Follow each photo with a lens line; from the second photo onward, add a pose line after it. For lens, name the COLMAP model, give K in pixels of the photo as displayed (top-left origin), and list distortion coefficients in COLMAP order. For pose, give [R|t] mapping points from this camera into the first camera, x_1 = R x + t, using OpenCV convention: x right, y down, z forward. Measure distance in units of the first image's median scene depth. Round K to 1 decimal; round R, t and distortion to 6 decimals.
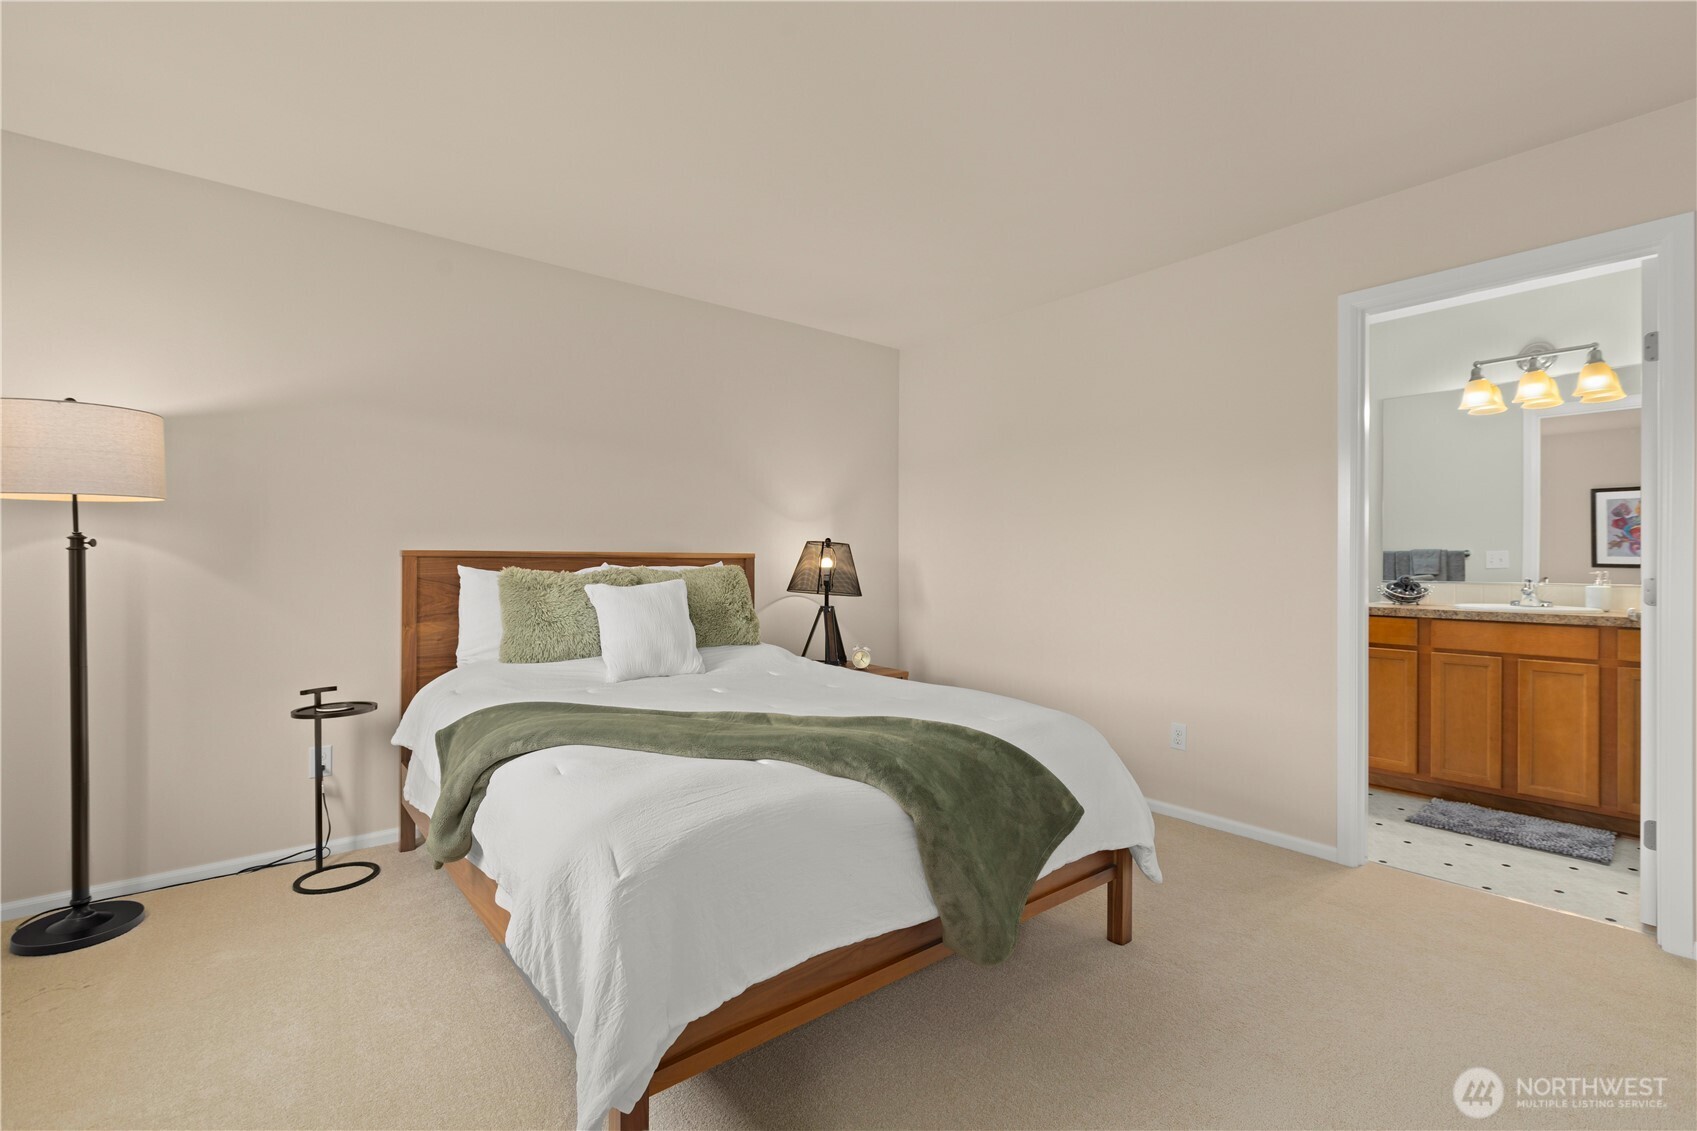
lens RADIAL K [[761.0, 0, 848.5], [0, 761.0, 565.5], [0, 0, 1]] dist [-0.000116, -0.000062]
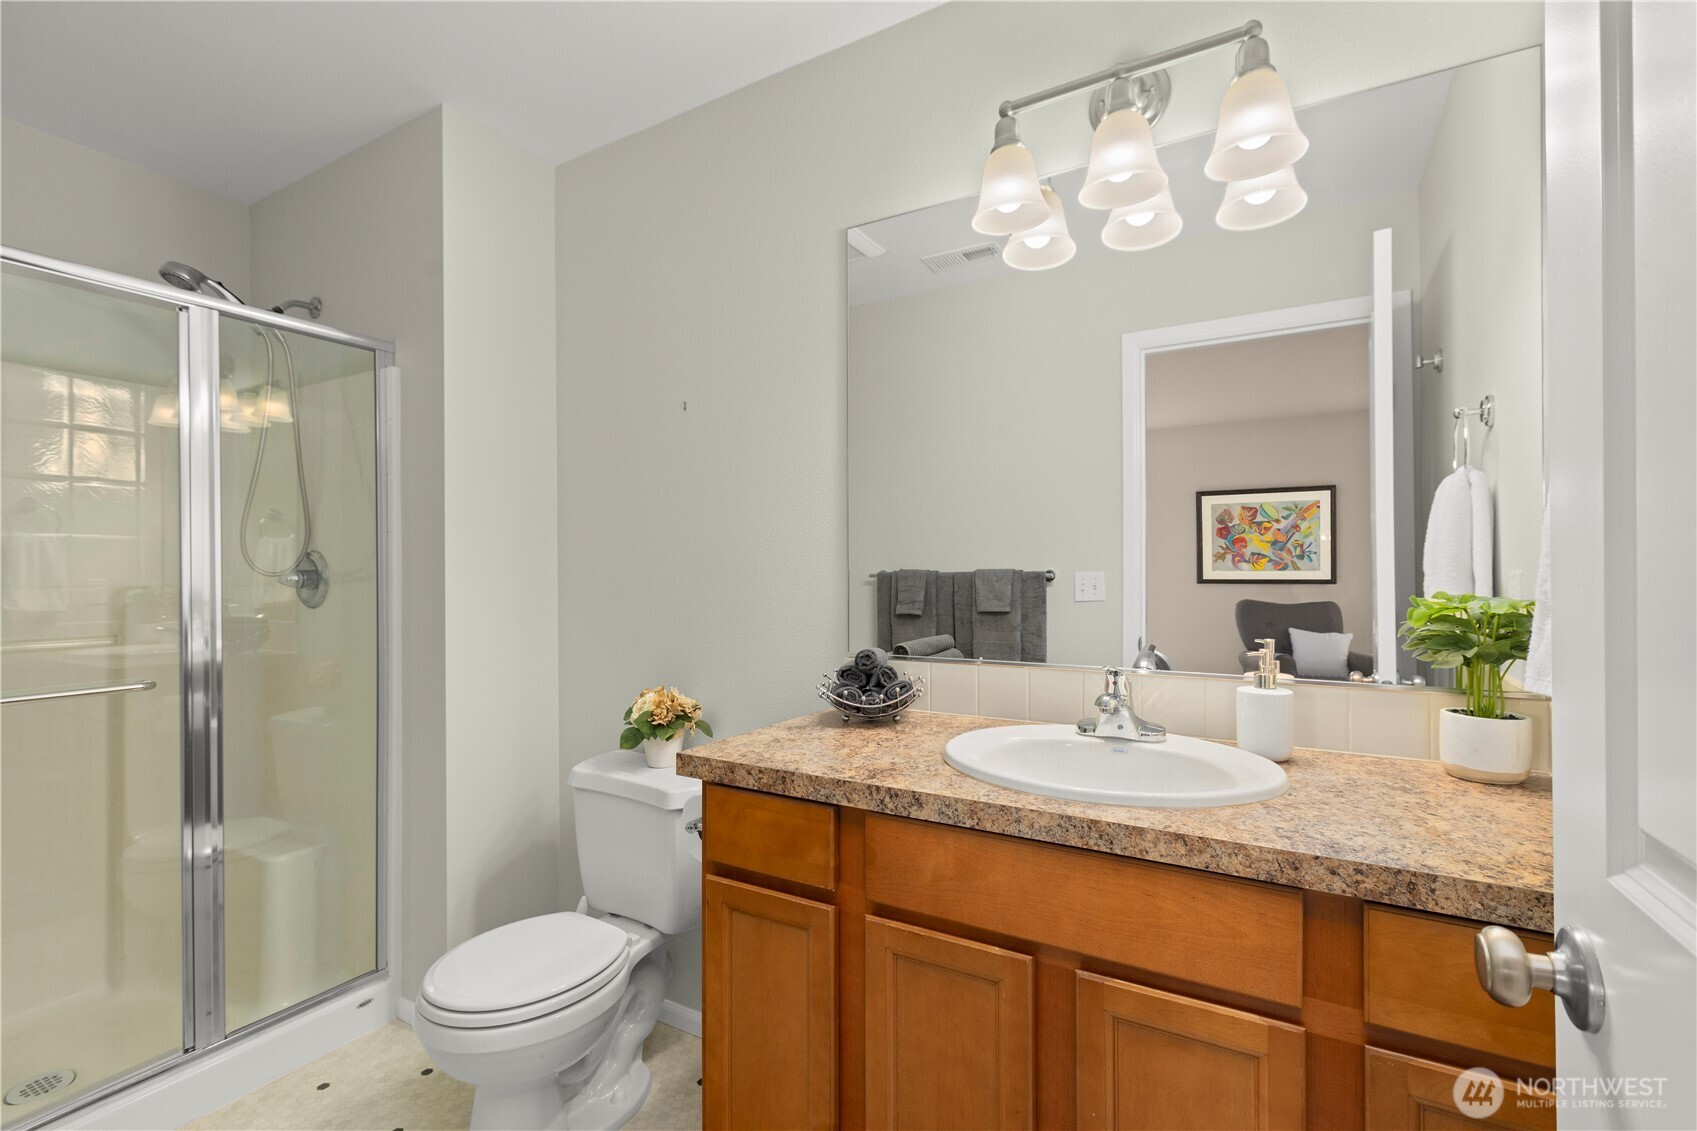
lens RADIAL K [[761.0, 0, 848.5], [0, 761.0, 565.5], [0, 0, 1]] dist [-0.000116, -0.000062]
pose [[0.936949, -0.003318, 0.349450, 0.640340], [0.006088, 0.999958, -0.006827, -0.029620], [-0.349413, 0.008524, 0.936930, 0.694253]]
